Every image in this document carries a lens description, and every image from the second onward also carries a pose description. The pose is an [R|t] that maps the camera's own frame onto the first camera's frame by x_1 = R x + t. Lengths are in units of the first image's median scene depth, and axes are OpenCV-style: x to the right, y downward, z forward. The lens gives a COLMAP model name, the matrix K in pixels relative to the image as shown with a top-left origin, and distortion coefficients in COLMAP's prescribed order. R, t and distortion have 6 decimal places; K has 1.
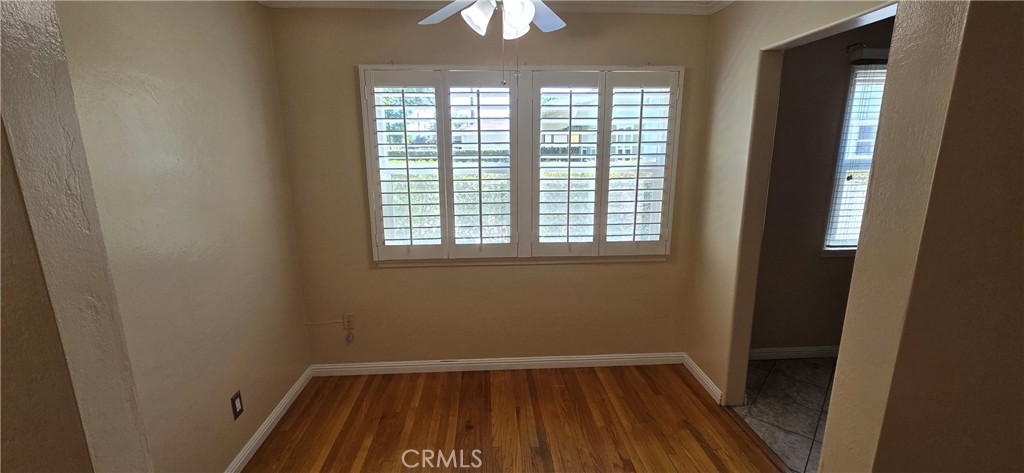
lens RADIAL K [[417.8, 0, 511.2], [0, 417.8, 236.0], [0, 0, 1]] dist [0.000961, 0.000126]
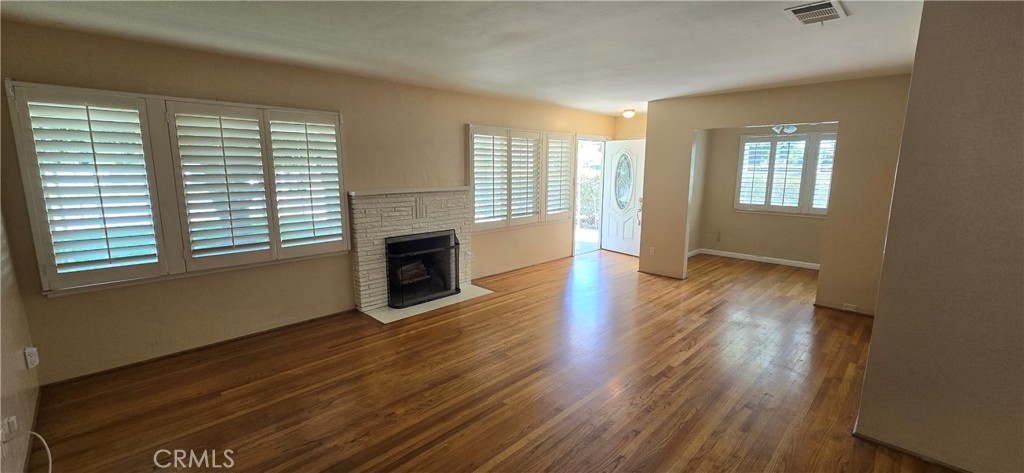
lens RADIAL K [[417.8, 0, 512.8], [0, 417.8, 235.9], [0, 0, 1]] dist [0.000961, 0.000126]
pose [[0.675977, 0.126959, -0.725904, 0.640592], [-0.158922, 0.986984, 0.024629, 0.375248], [0.719582, 0.098714, 0.687355, -1.732725]]
